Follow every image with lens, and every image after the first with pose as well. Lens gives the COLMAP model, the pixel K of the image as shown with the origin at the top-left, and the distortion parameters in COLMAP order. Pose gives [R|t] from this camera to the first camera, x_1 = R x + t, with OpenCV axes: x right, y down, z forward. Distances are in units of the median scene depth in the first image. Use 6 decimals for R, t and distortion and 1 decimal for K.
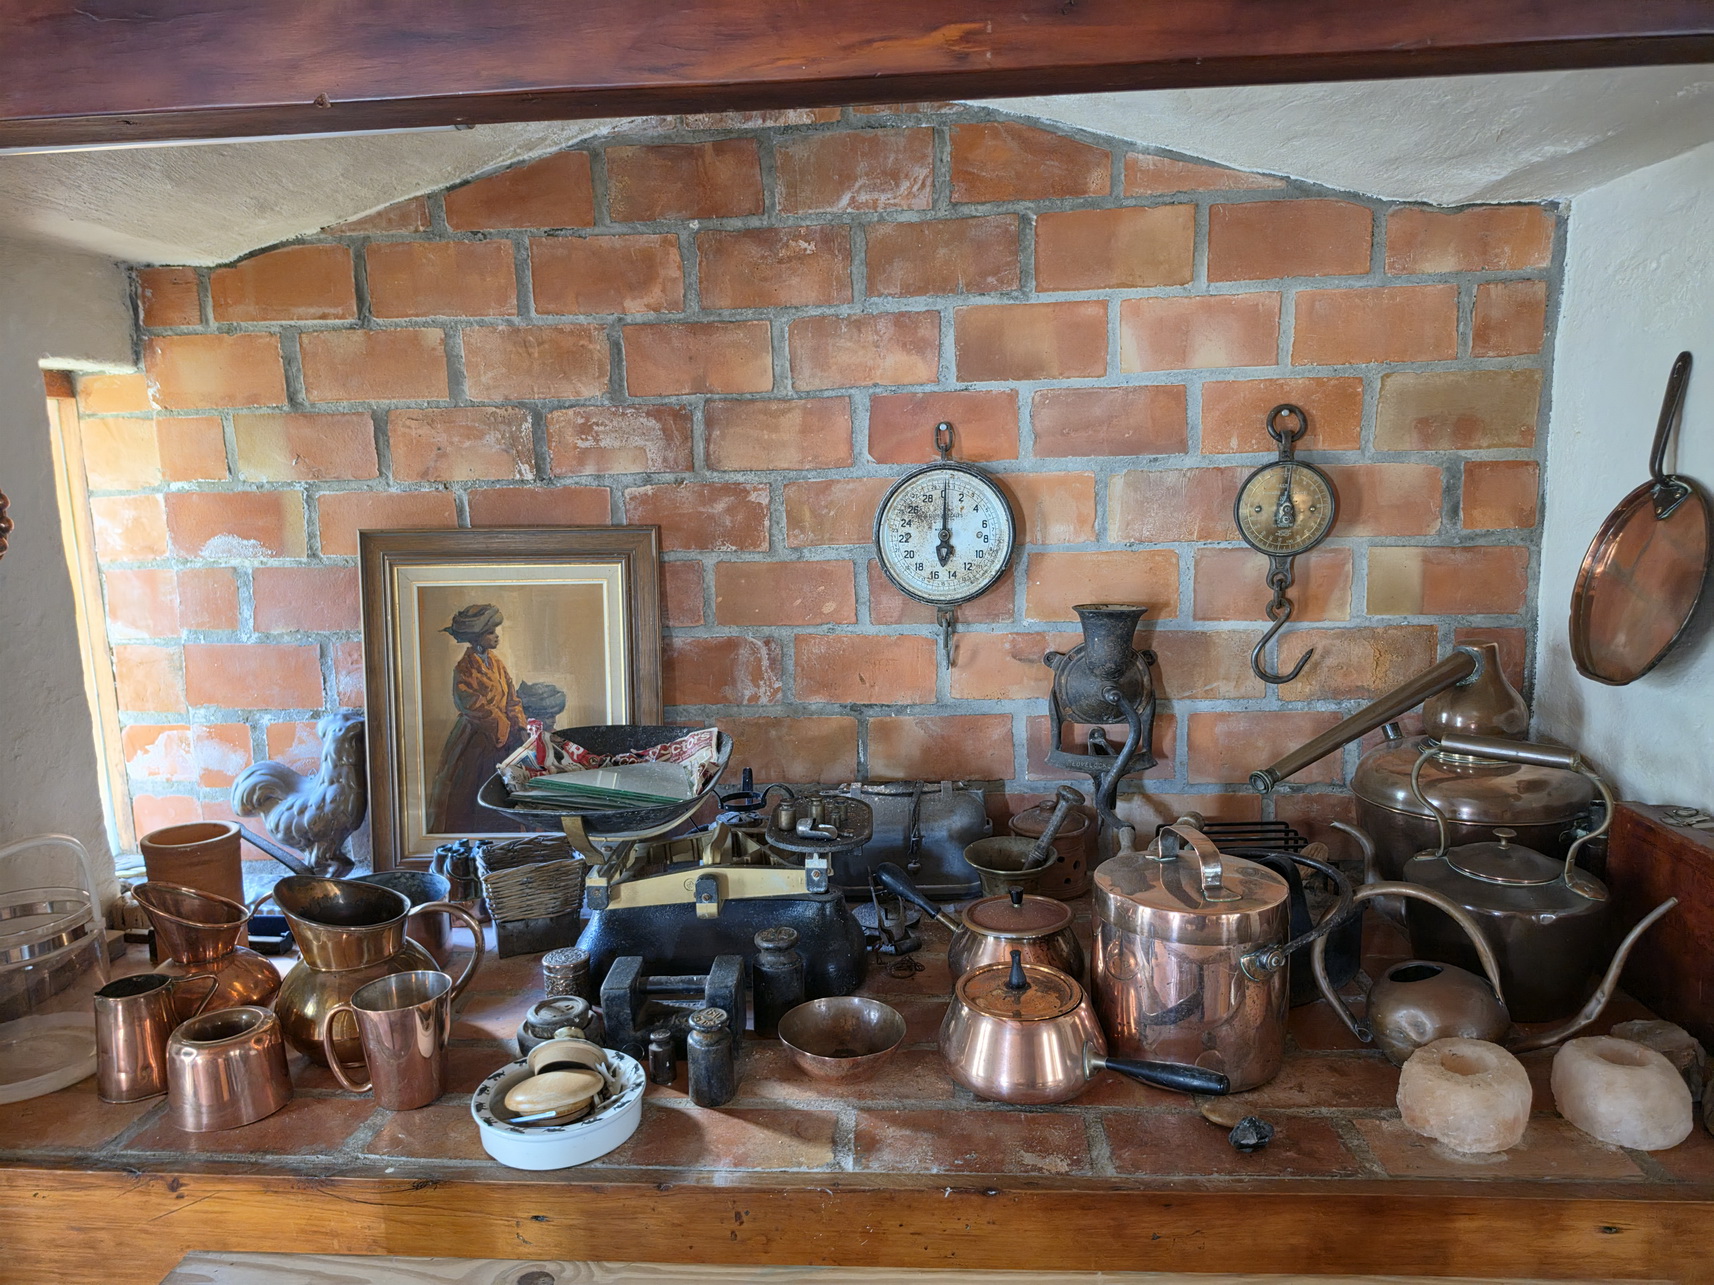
lens RADIAL K [[1152.1, 0, 857.0], [0, 1152.1, 642.5], [0, 0, 1]] dist [0.079735, -0.133076]
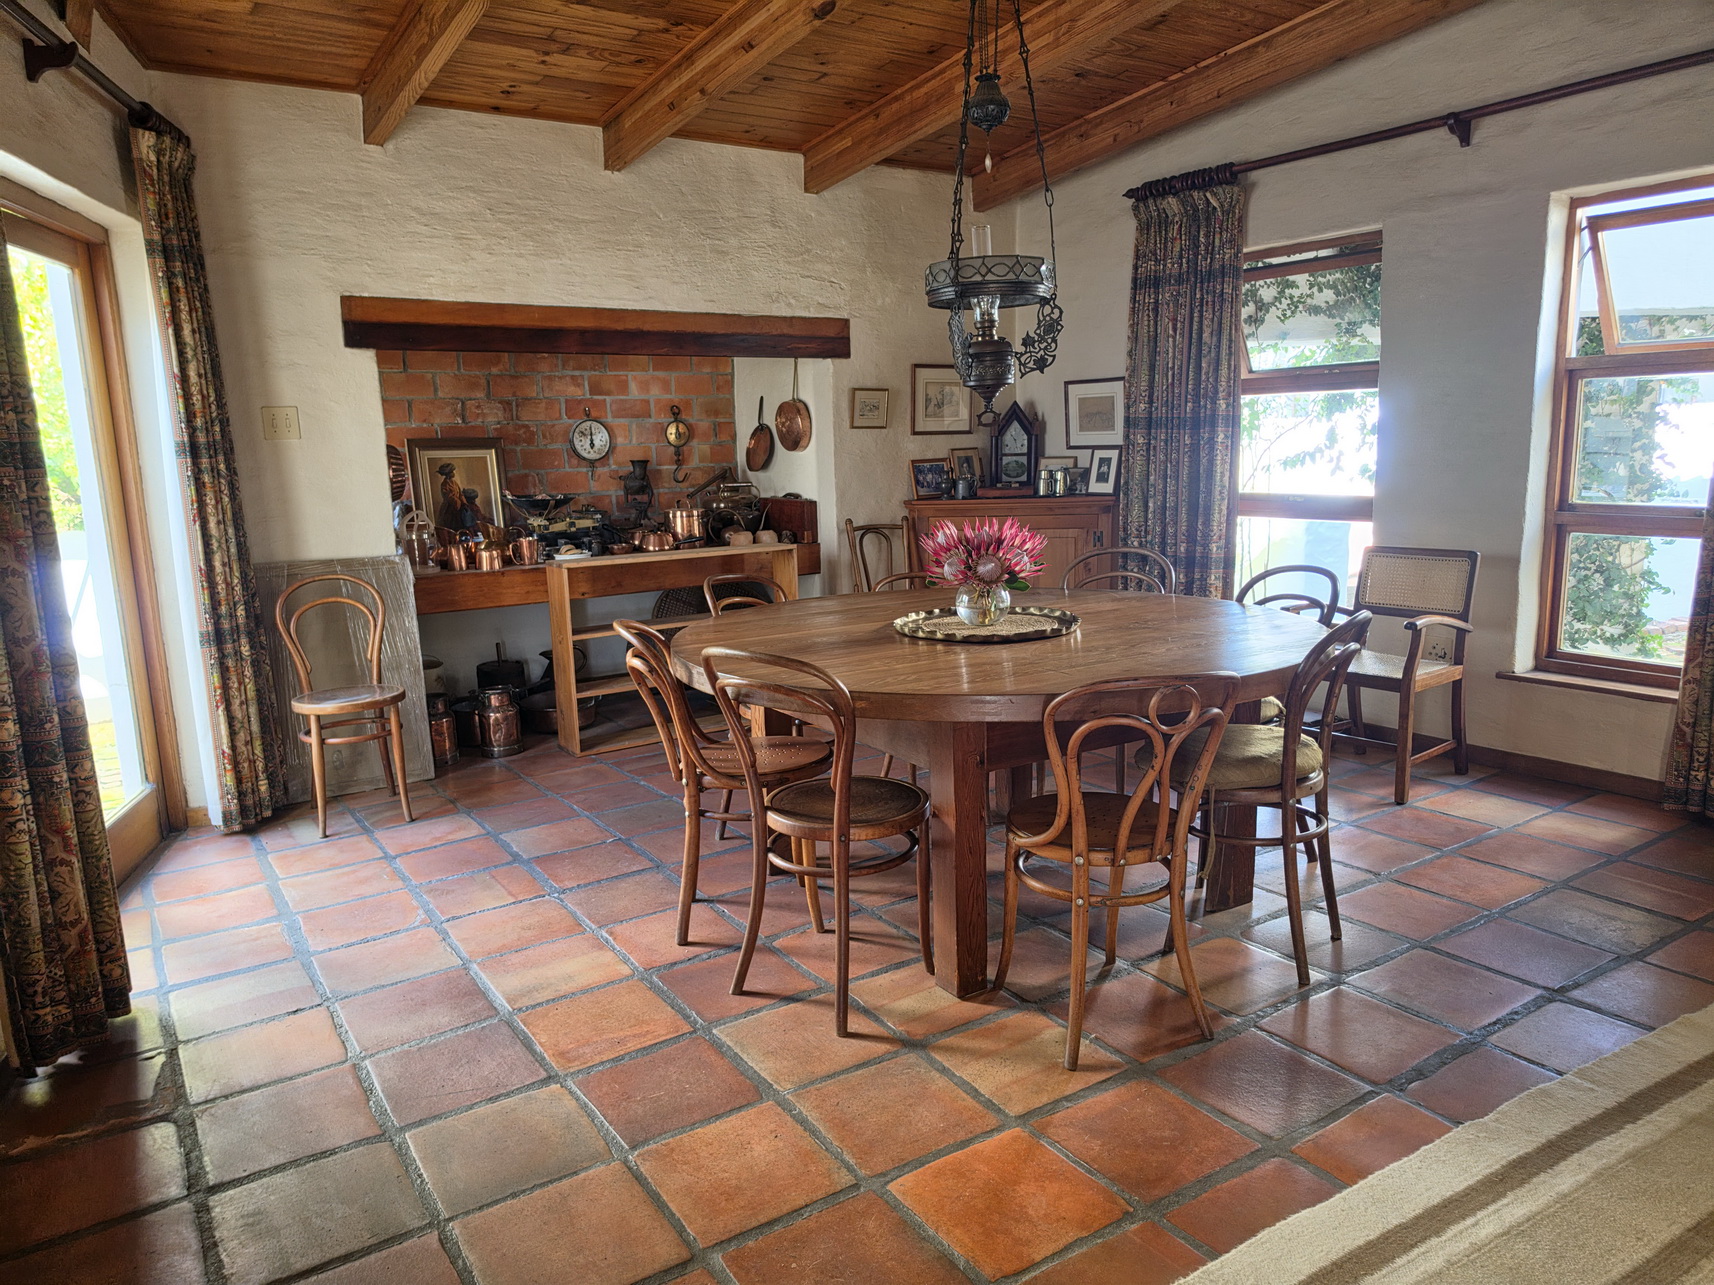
lens RADIAL K [[1152.1, 0, 857.0], [0, 1152.1, 642.5], [0, 0, 1]] dist [0.079735, -0.133076]
pose [[0.777158, -0.103992, 0.620653, -1.505531], [0.107836, 0.993671, 0.031464, 0.479555], [-0.619997, 0.042476, 0.783453, -2.157407]]
